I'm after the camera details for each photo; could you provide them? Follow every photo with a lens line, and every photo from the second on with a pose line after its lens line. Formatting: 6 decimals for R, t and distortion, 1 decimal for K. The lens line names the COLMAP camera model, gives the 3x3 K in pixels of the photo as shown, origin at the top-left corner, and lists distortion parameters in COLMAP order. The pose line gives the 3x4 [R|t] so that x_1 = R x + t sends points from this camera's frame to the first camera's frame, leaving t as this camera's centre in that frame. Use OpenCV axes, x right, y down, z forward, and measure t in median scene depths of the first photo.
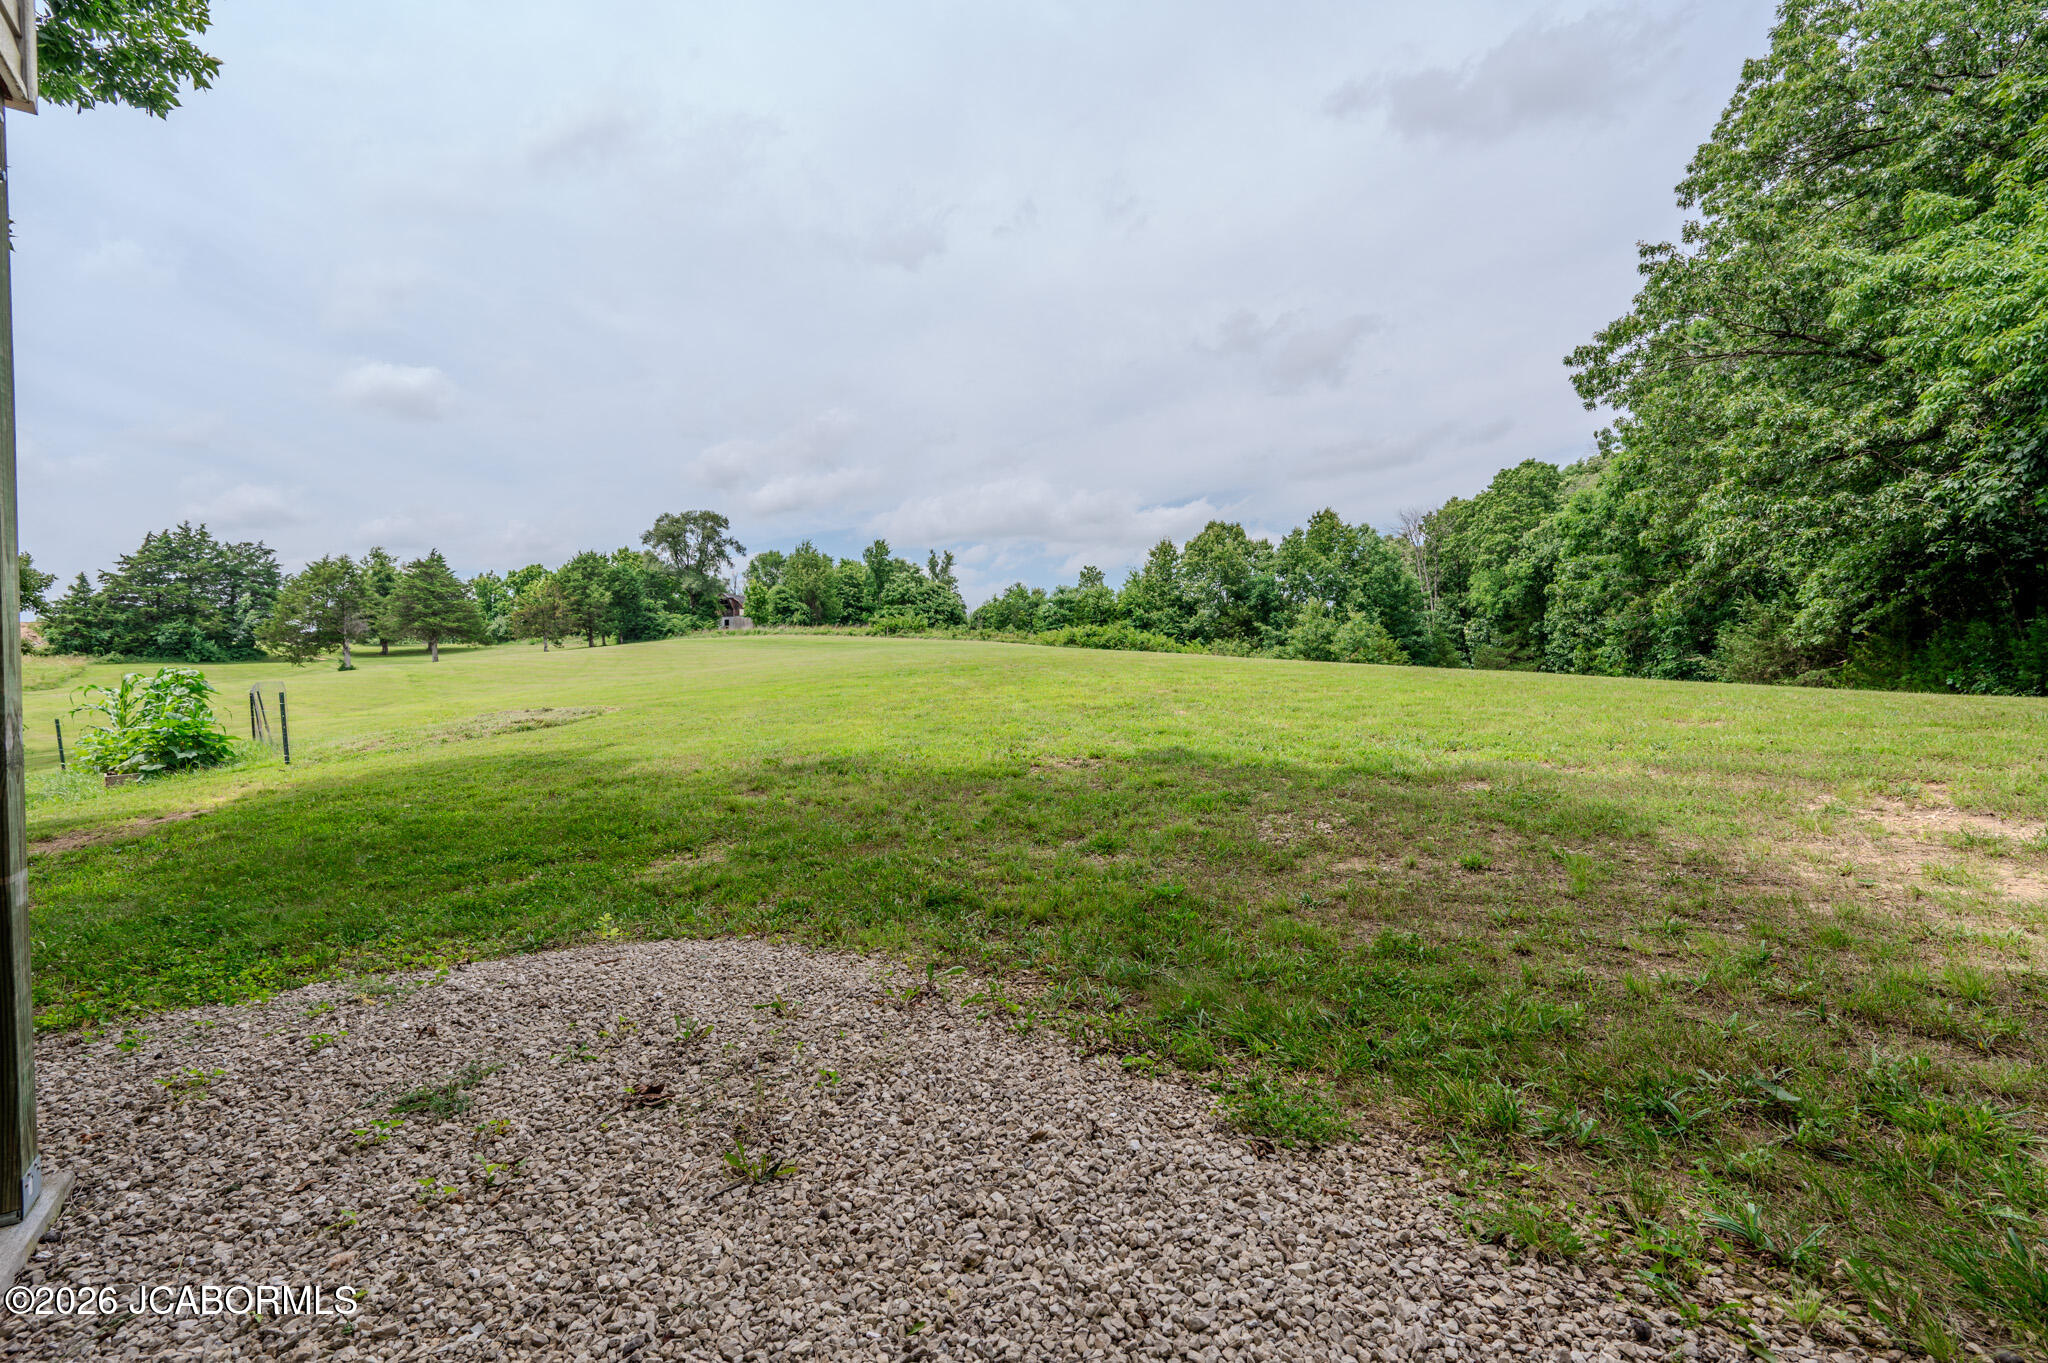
lens RADIAL K [[925.6, 0, 1025.8], [0, 925.6, 688.1], [0, 0, 1]] dist [0.002446, 0.000338]
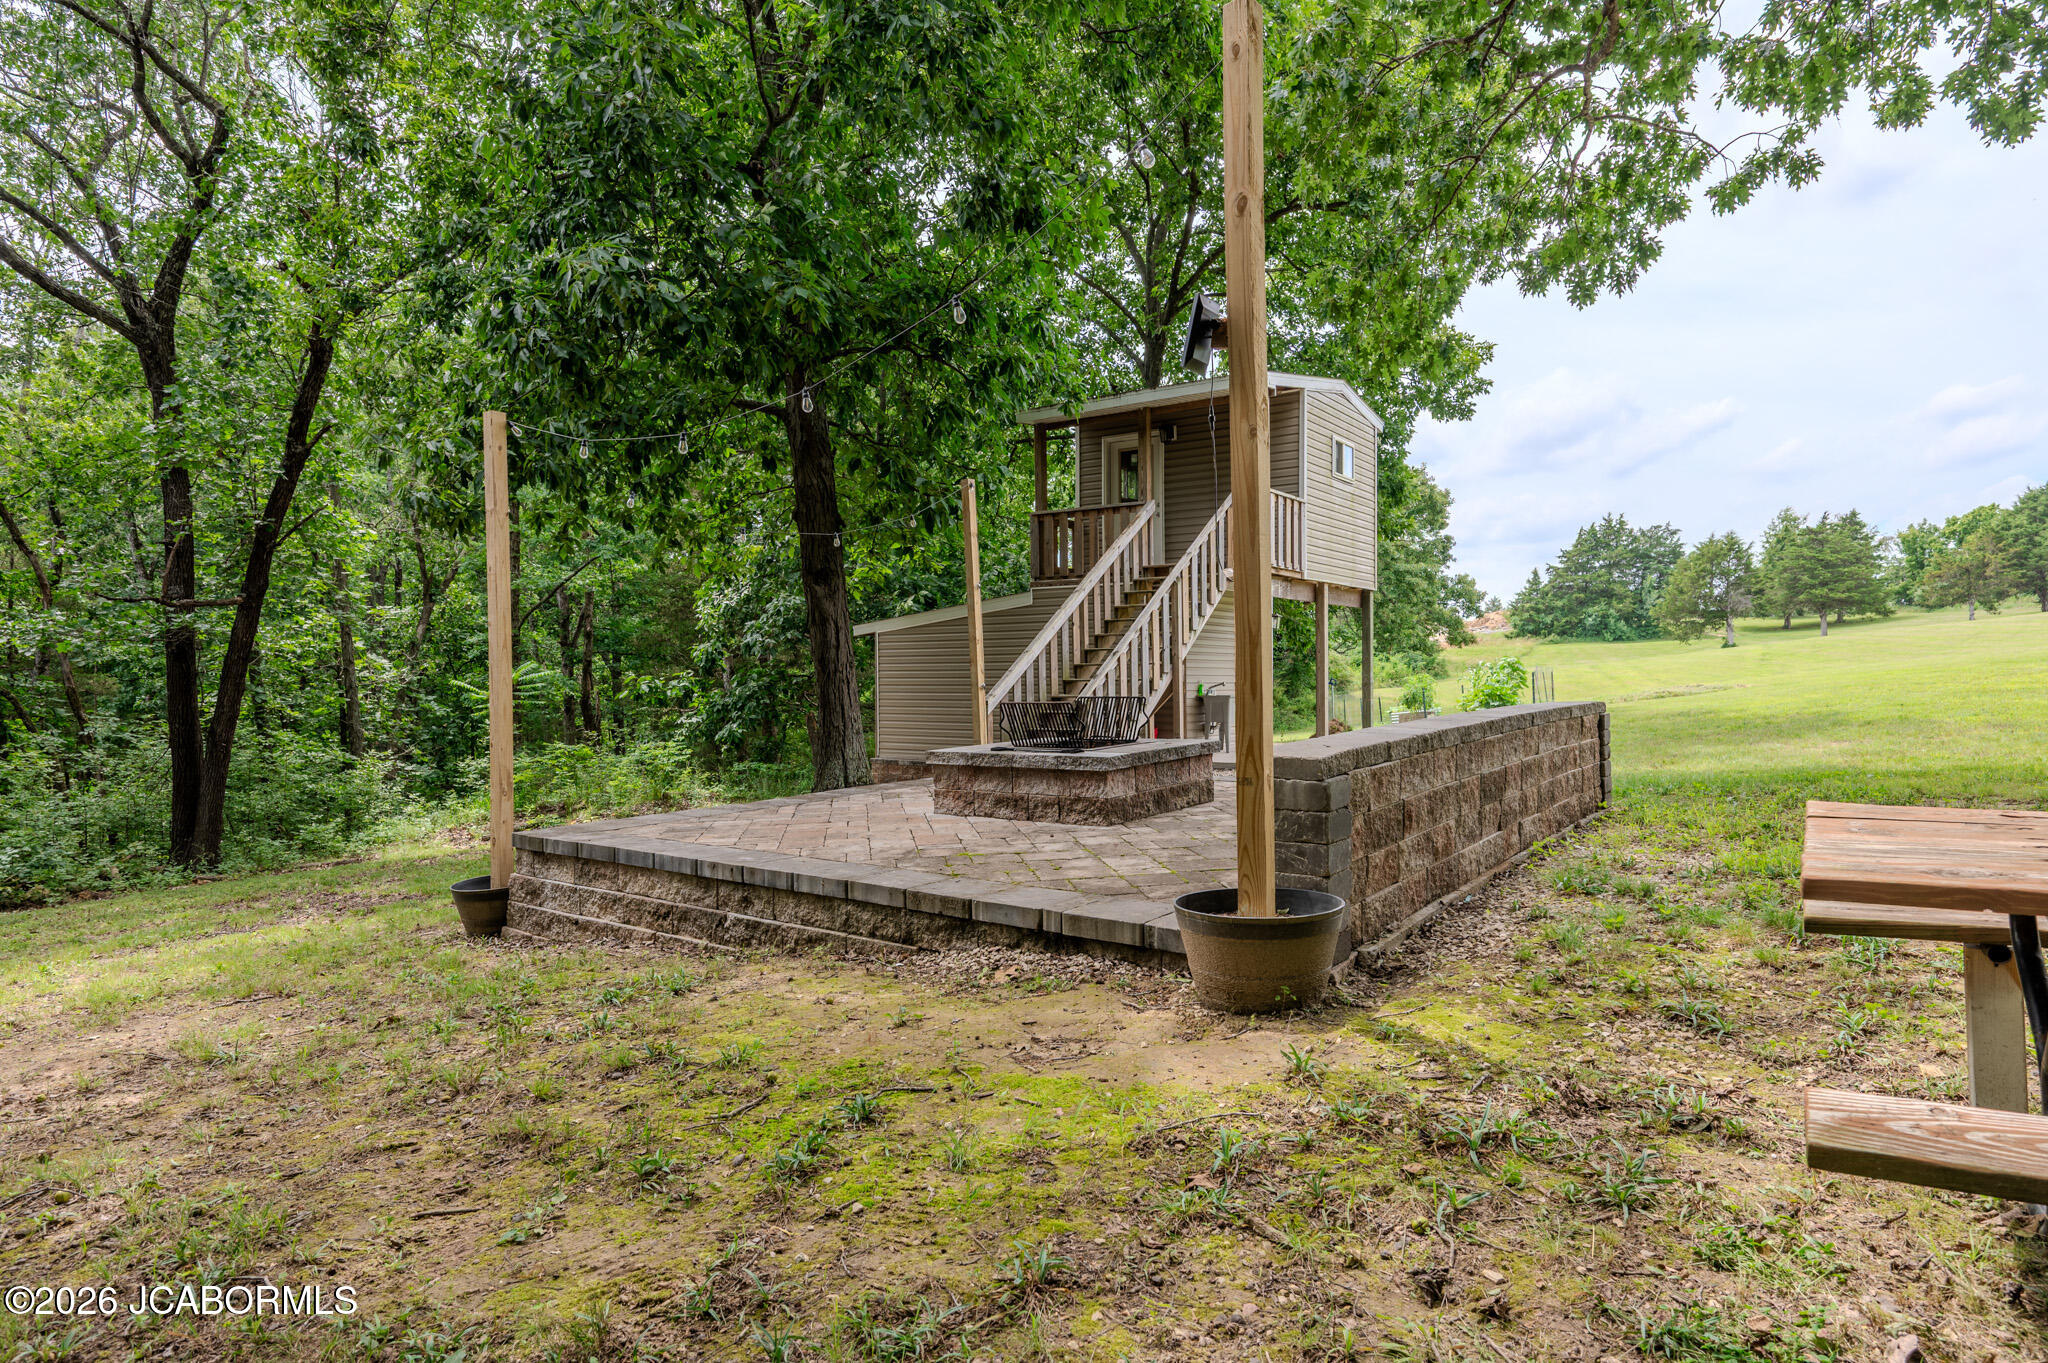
lens RADIAL K [[1152.5, 0, 1025.4], [0, 1152.5, 678.7], [0, 0, 1]] dist [0.000170, 0.000057]
pose [[0.331594, 0.015698, -0.943292, 0.163209], [-0.001890, 0.999871, 0.015976, -0.003201], [0.943420, -0.003515, 0.331580, -0.111676]]
